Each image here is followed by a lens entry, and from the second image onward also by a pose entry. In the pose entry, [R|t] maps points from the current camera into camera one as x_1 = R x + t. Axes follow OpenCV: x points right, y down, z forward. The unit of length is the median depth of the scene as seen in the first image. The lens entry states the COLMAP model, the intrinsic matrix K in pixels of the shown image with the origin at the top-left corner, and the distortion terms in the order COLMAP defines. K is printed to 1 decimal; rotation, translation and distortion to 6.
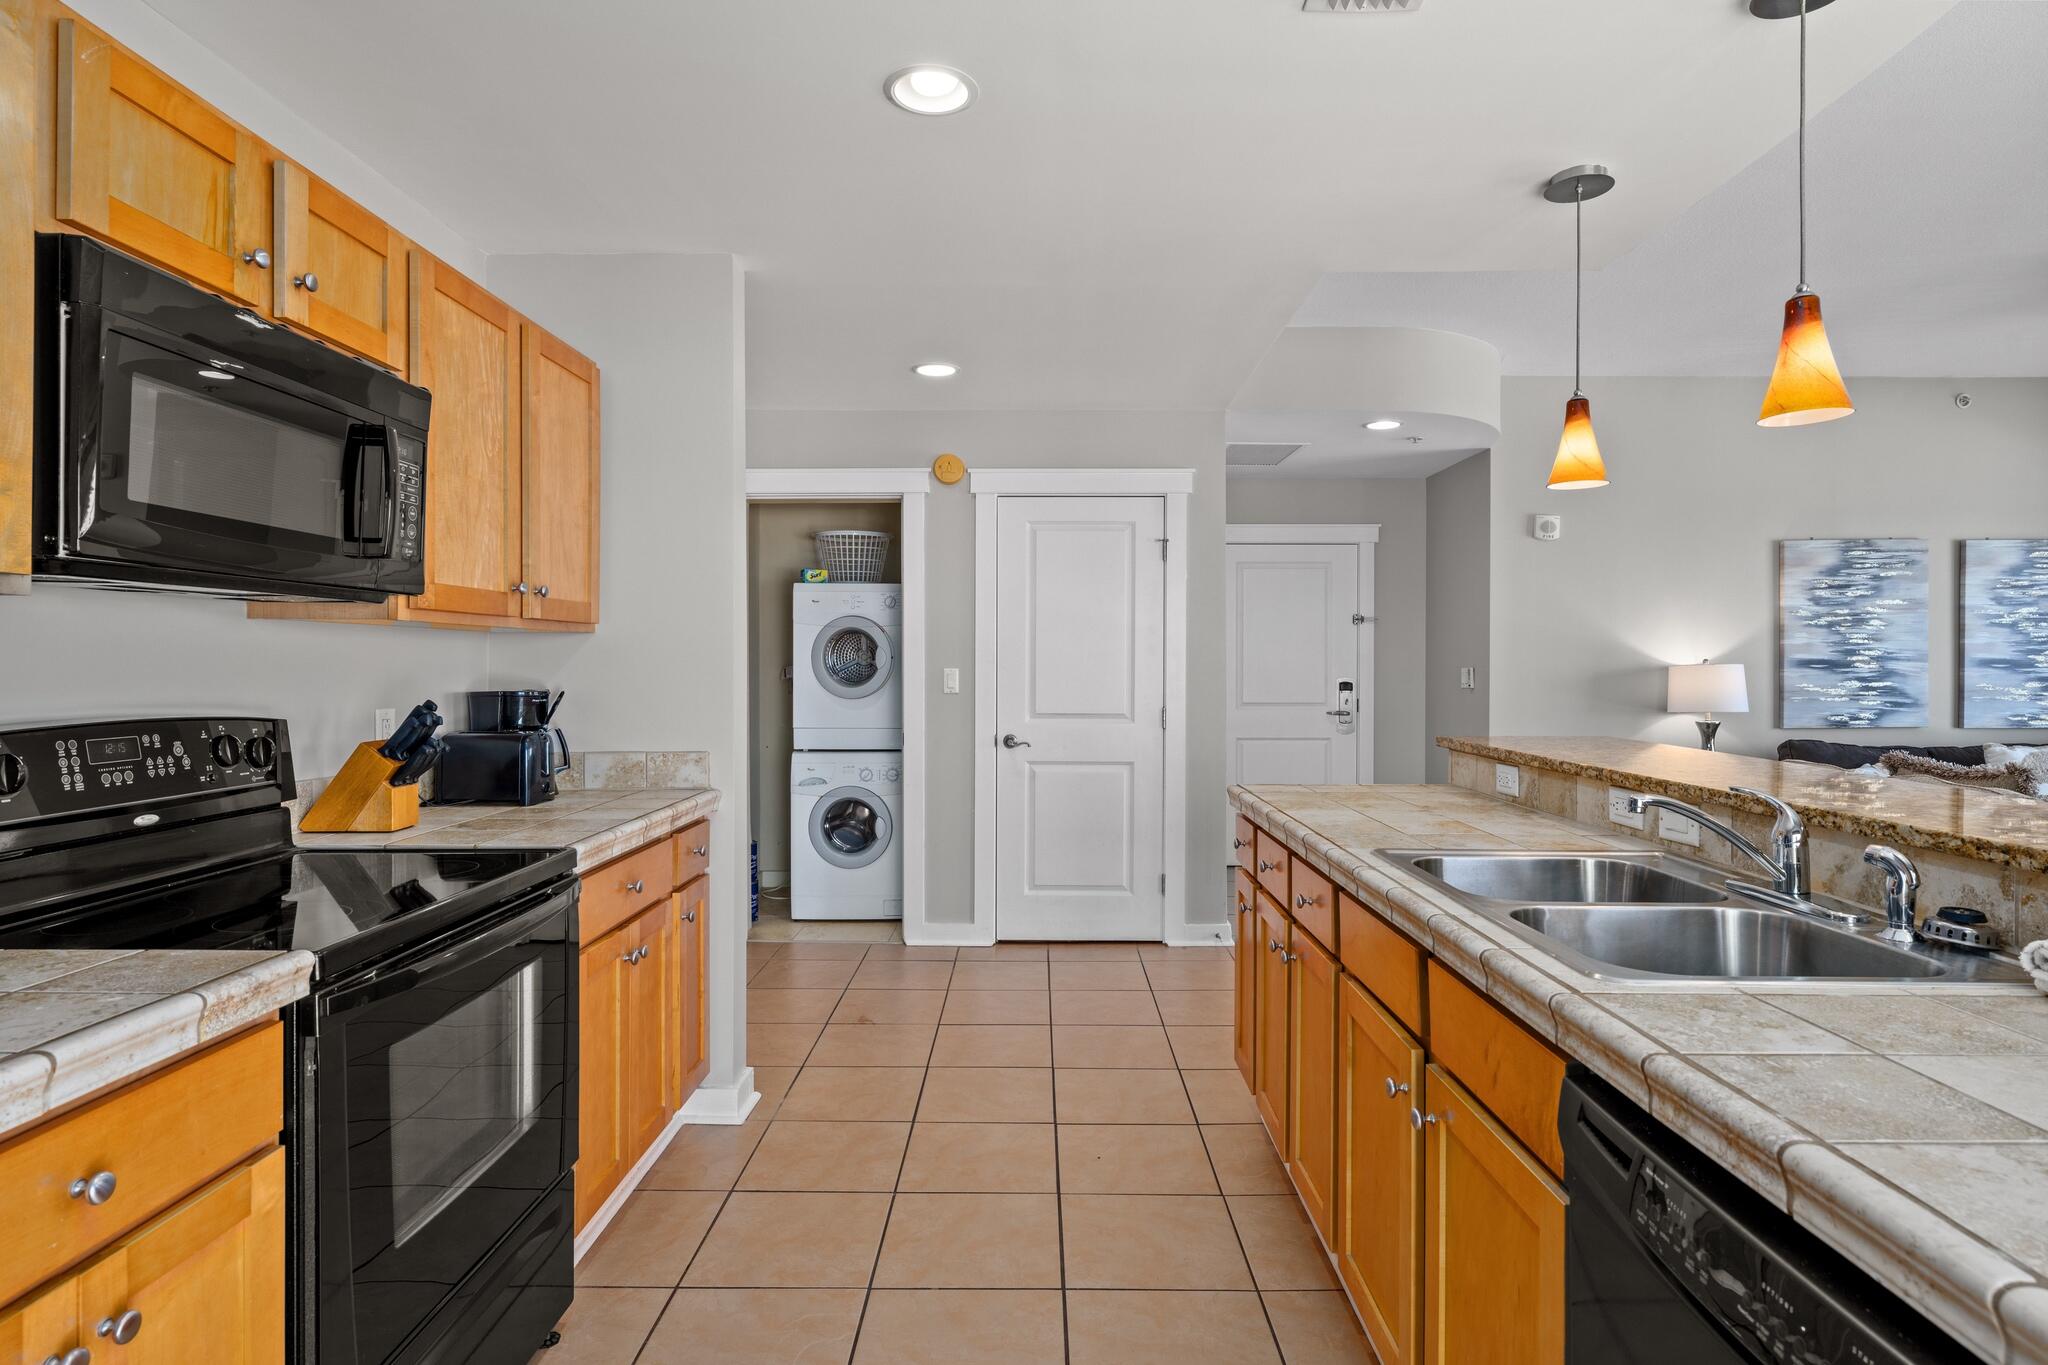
lens RADIAL K [[1090.8, 0, 1030.7], [0, 1090.8, 676.1], [0, 0, 1]] dist [0.002358, 0.000699]
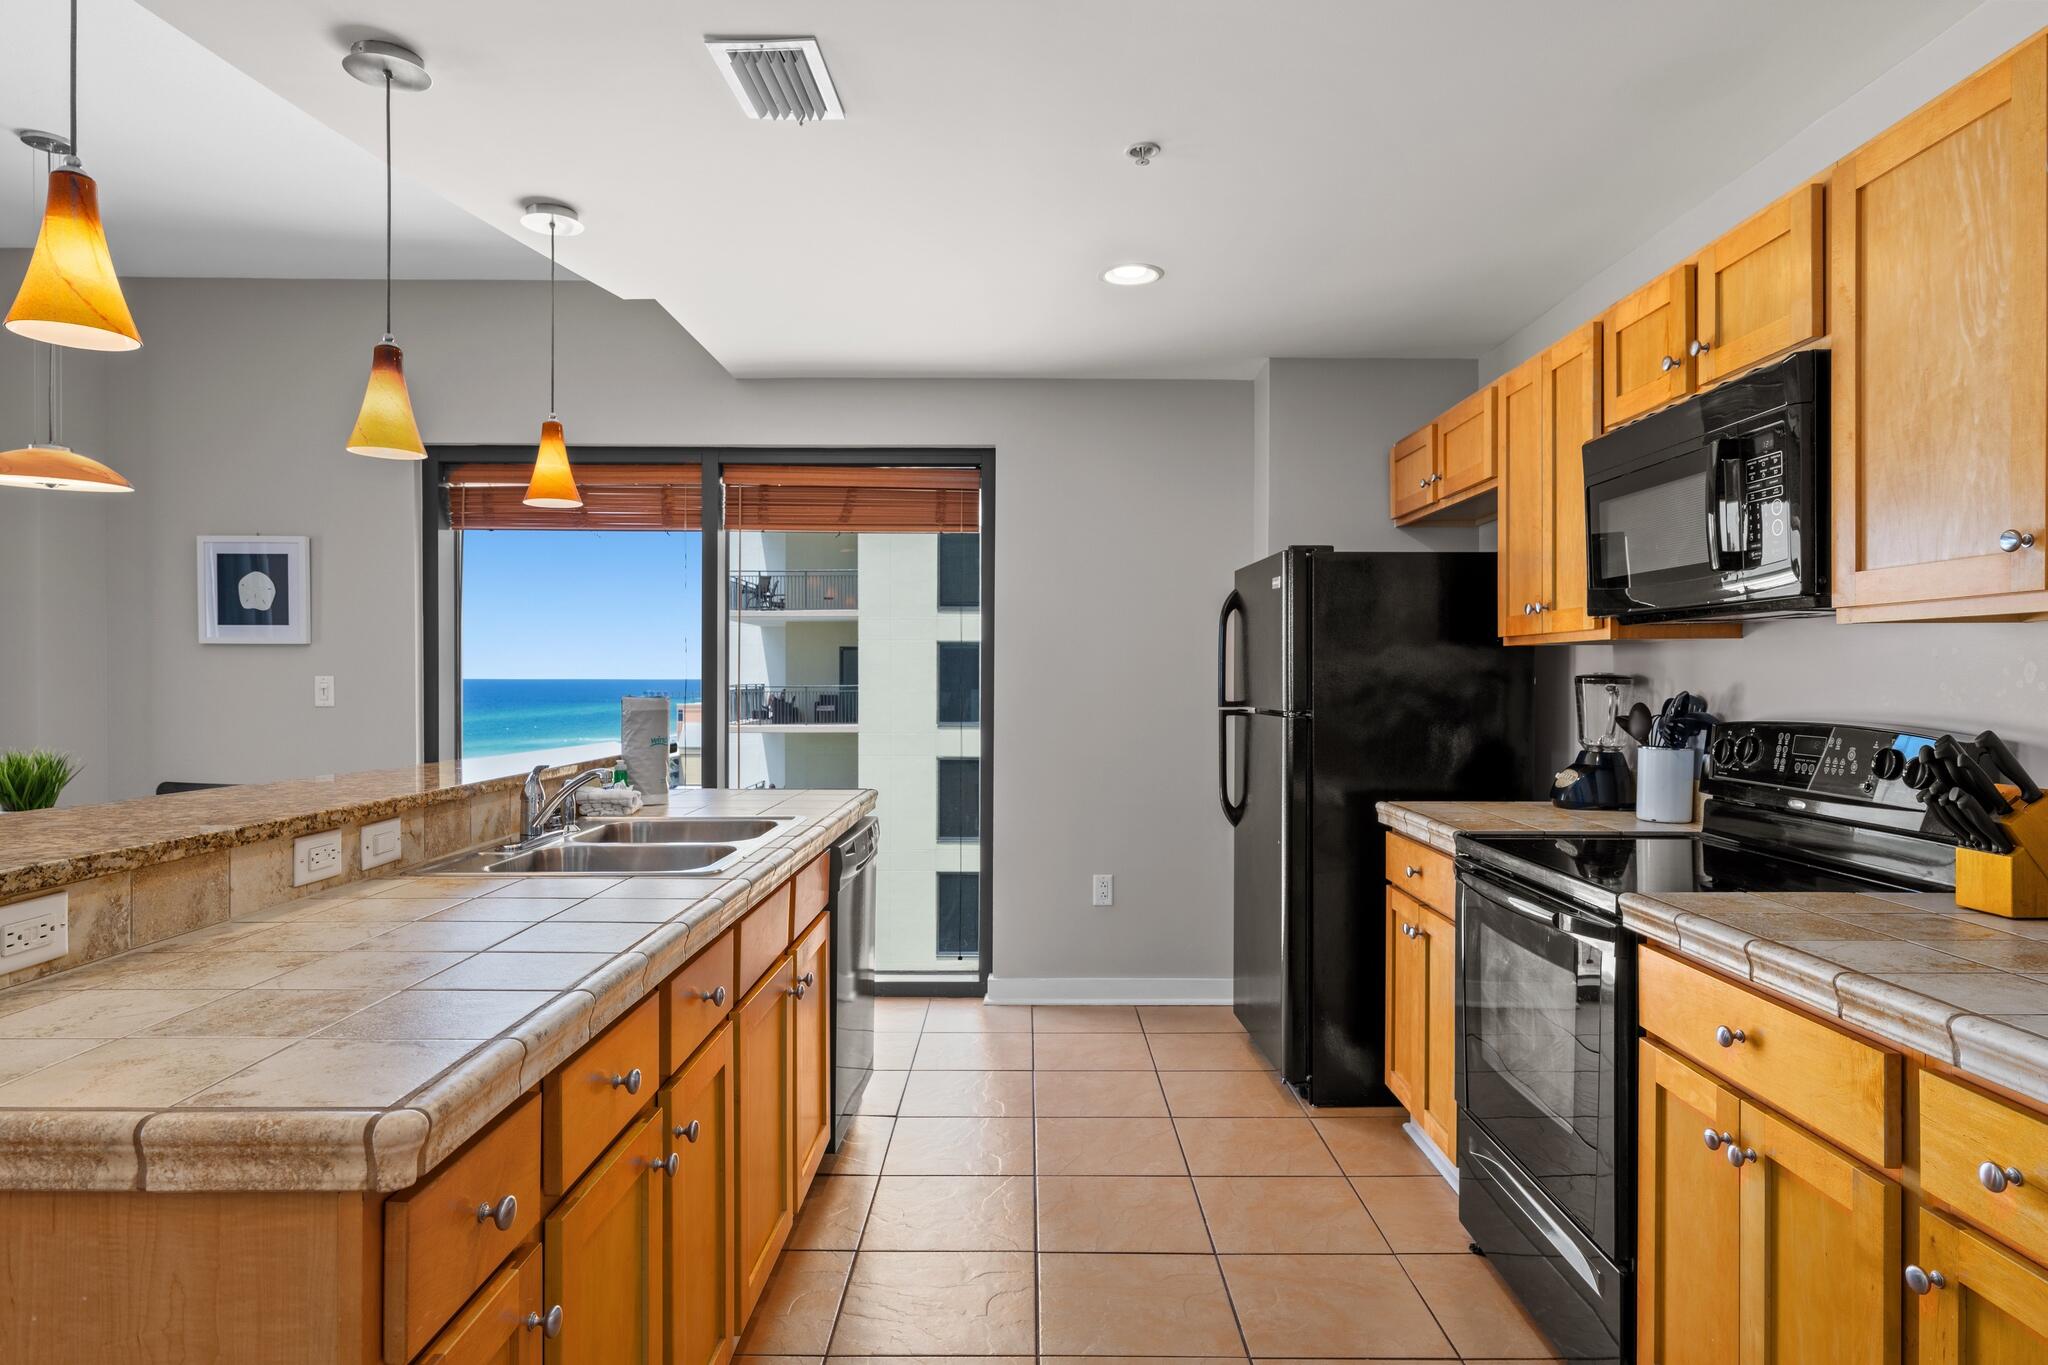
lens RADIAL K [[1175.4, 0, 1031.2], [0, 1175.4, 685.3], [0, 0, 1]] dist [0.001915, -0.000559]
pose [[-0.999926, -0.002397, -0.011891, 0.019269], [-0.002633, 0.999798, 0.019923, -0.008175], [0.011840, 0.019953, -0.999731, 0.745353]]
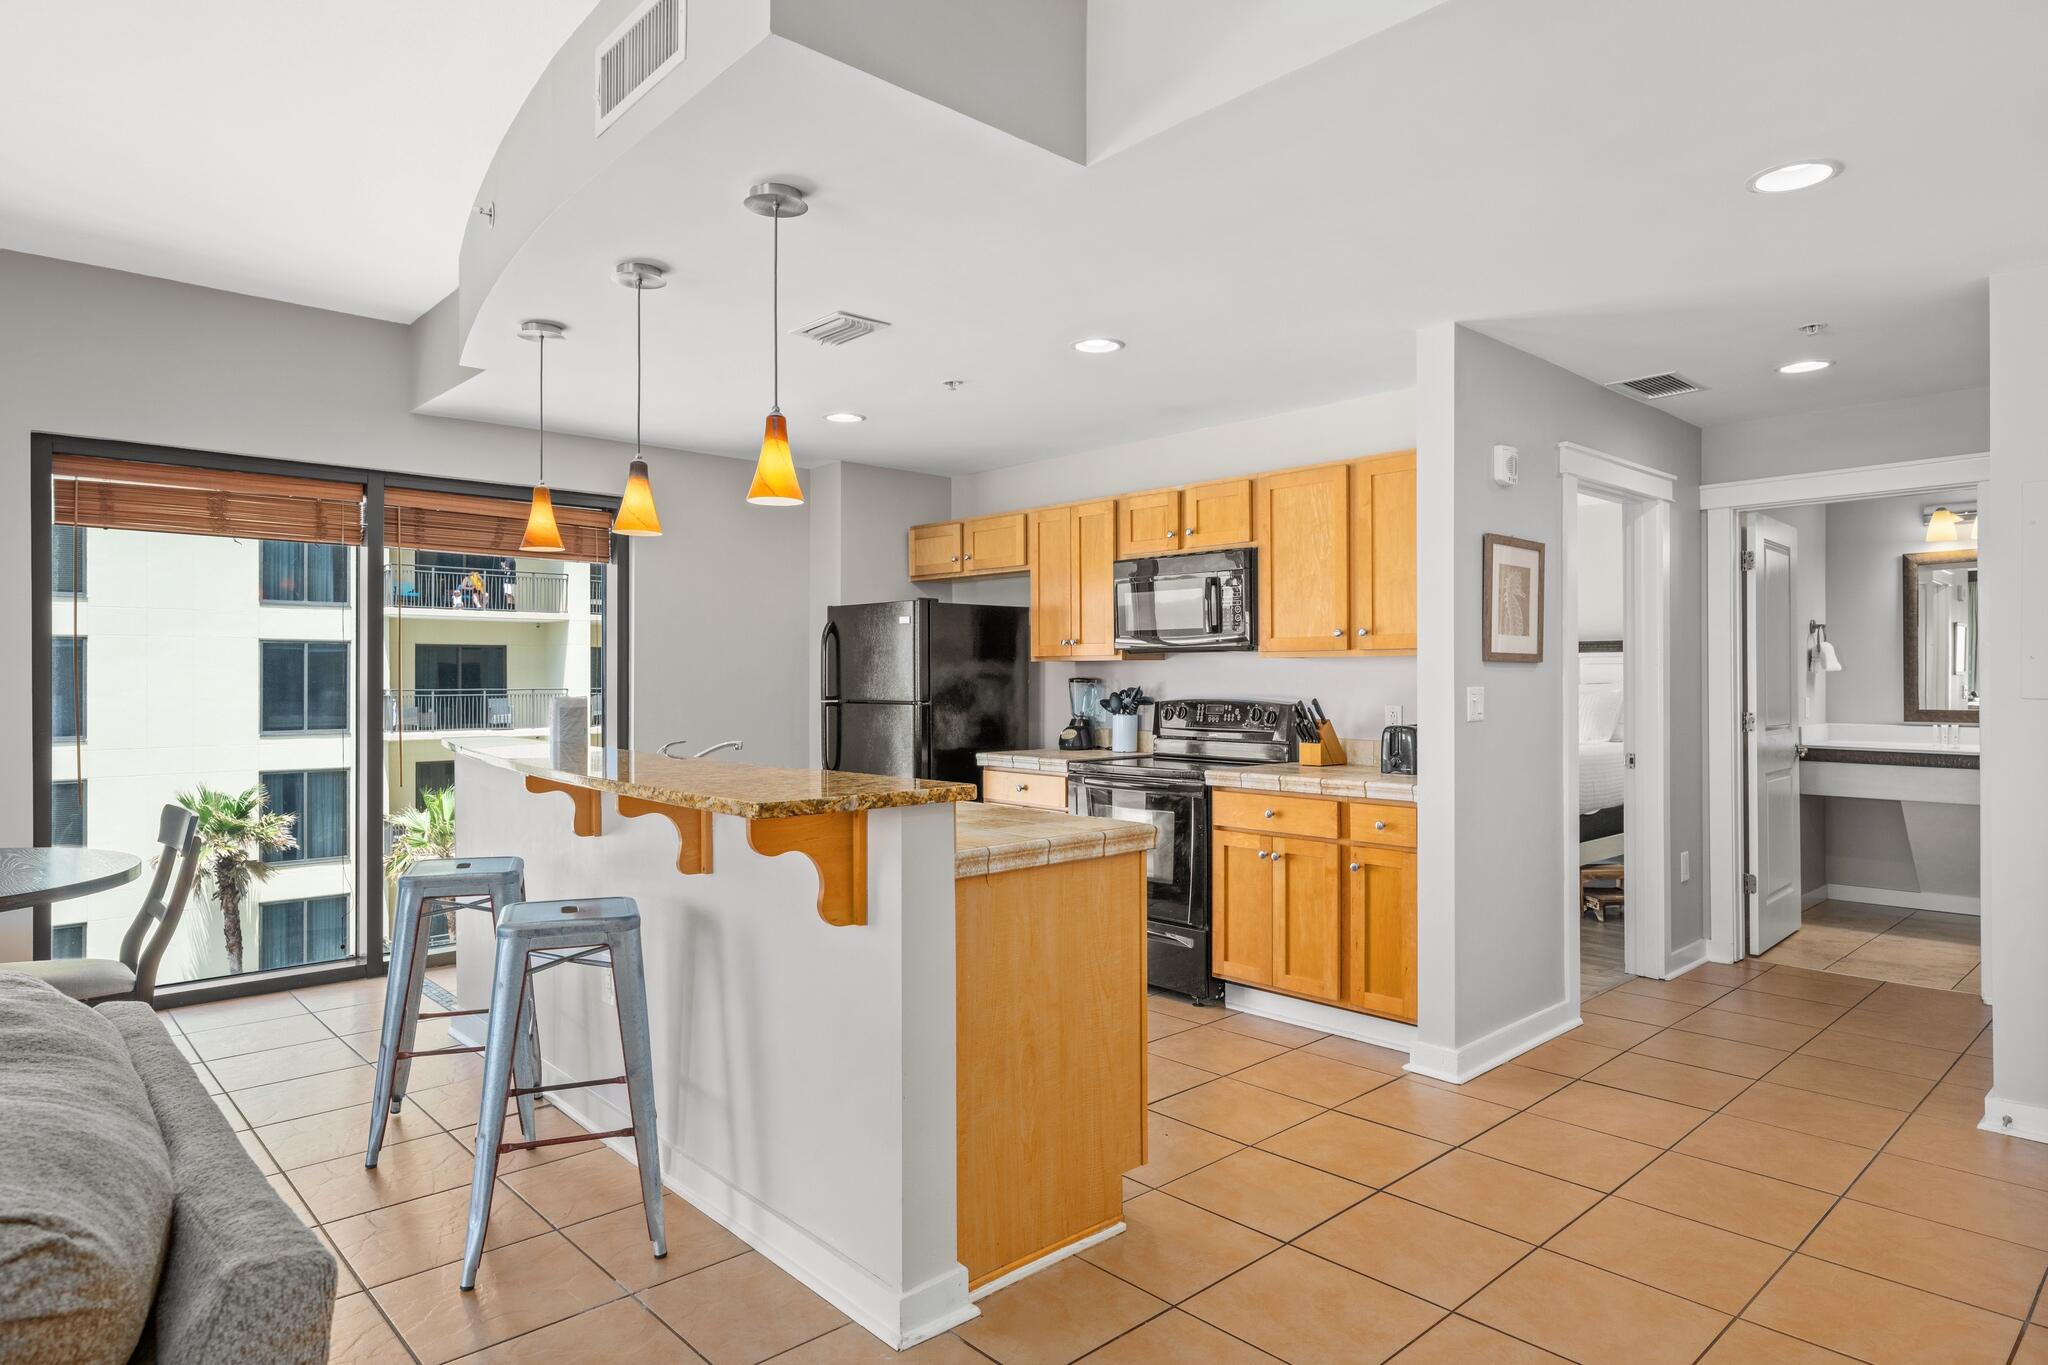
lens RADIAL K [[1173.4, 0, 1023.5], [0, 1173.4, 673.6], [0, 0, 1]] dist [0.001623, 0.001092]
pose [[-0.725674, -0.001545, -0.688037, 0.506369], [-0.007625, 0.999954, 0.005797, -0.012009], [0.687997, 0.009453, -0.725652, 0.912281]]
